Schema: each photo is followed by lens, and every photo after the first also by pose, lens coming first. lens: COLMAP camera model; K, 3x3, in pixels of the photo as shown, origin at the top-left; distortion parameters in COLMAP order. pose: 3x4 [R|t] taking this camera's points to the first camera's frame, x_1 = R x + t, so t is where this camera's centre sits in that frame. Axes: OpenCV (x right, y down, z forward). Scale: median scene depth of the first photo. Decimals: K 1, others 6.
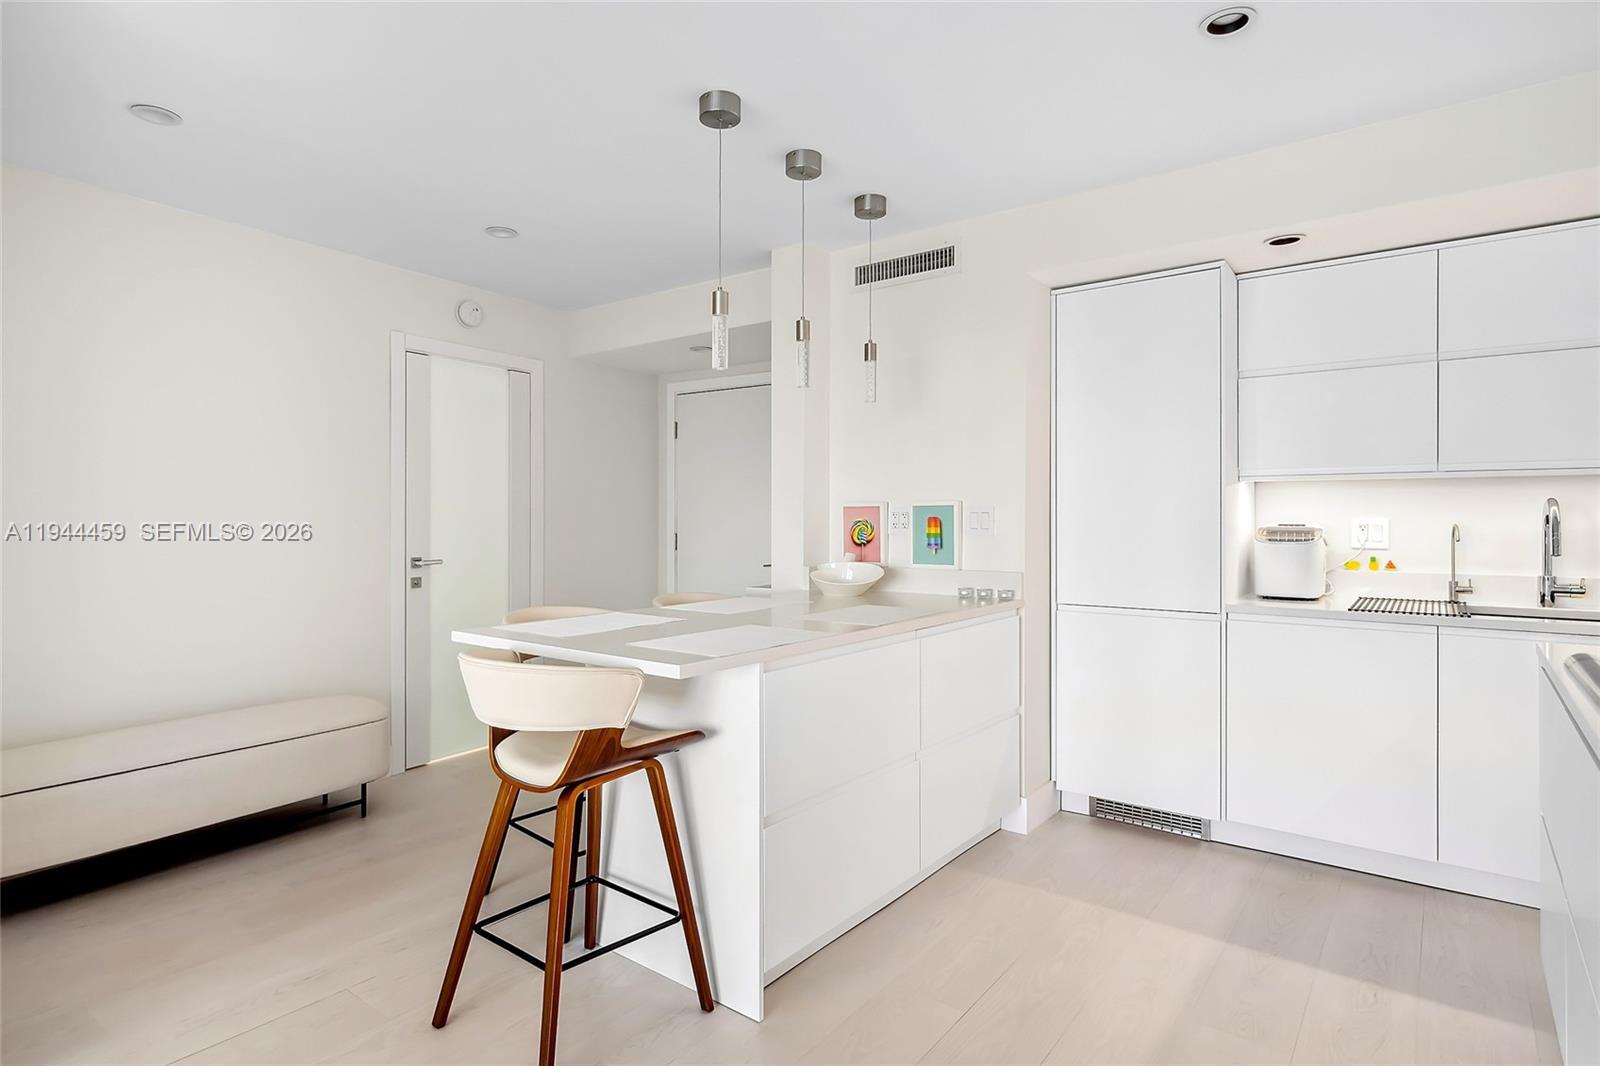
lens RADIAL K [[889.4, 0, 755.6], [0, 889.4, 525.5], [0, 0, 1]] dist [0.000038, 0.001385]
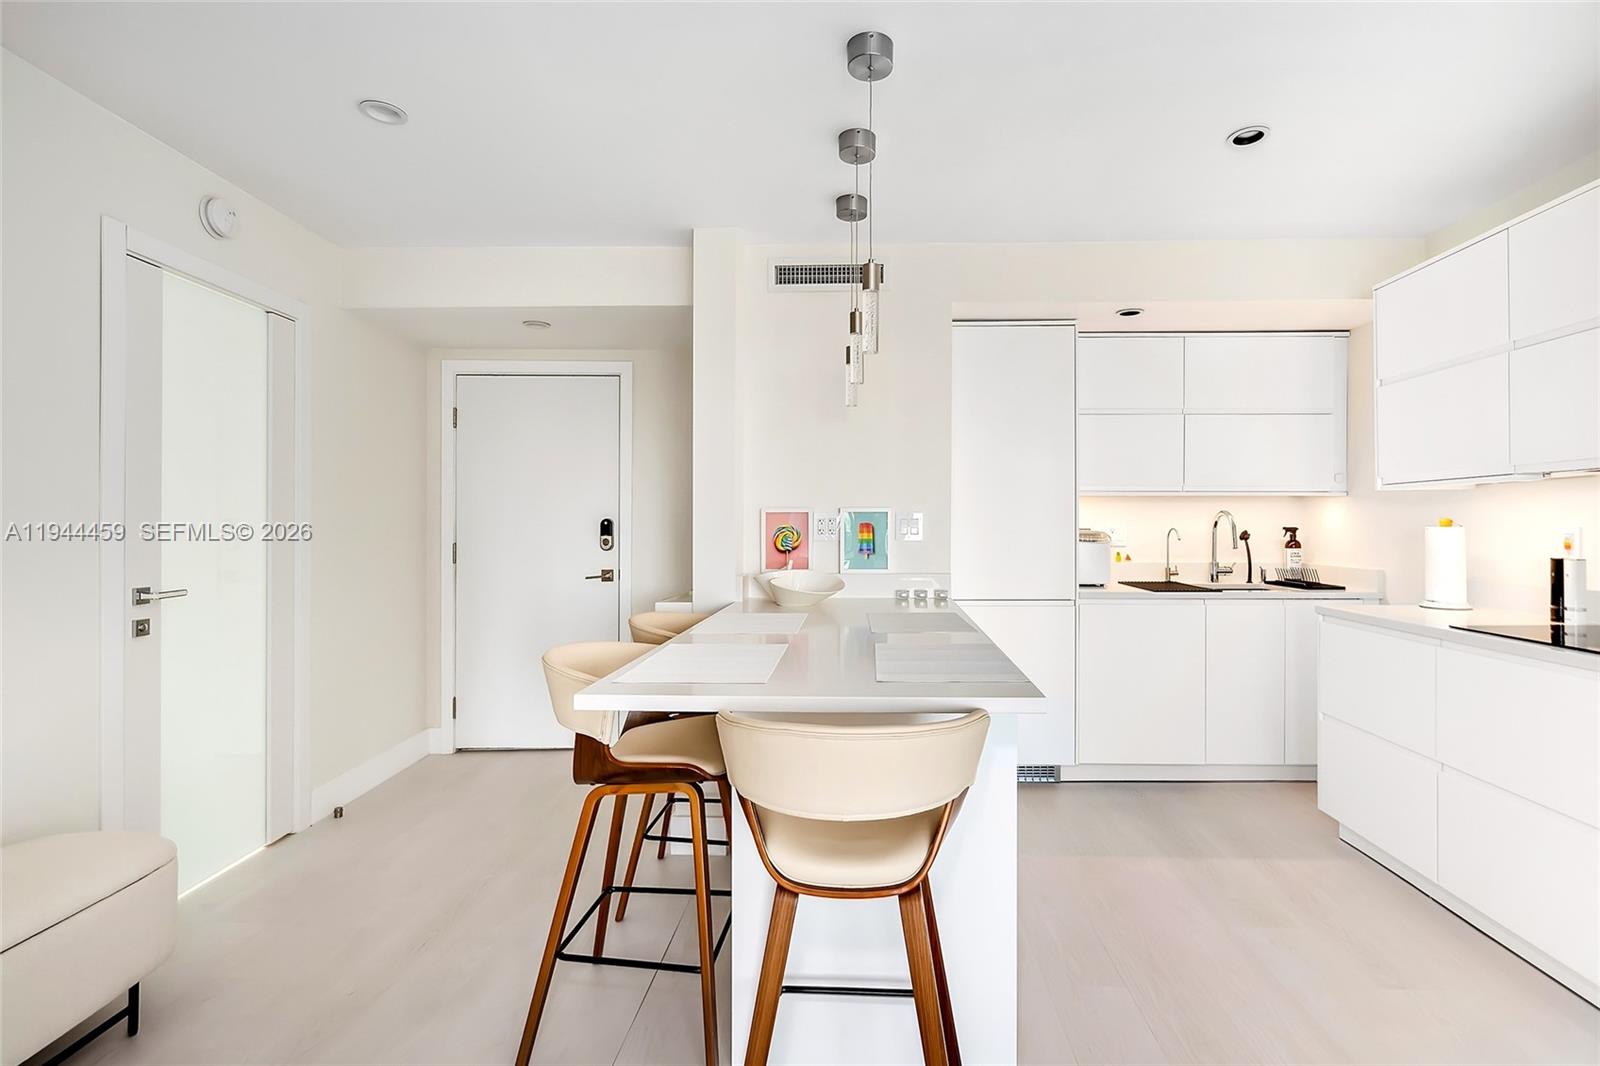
lens RADIAL K [[798.9, 0, 865.4], [0, 798.9, 524.5], [0, 0, 1]] dist [-0.014500, 0.000447]
pose [[0.771680, -0.000257, 0.636011, -0.400165], [0.006517, 0.999951, -0.007504, -0.001029], [-0.635977, 0.009935, 0.771644, 0.295865]]
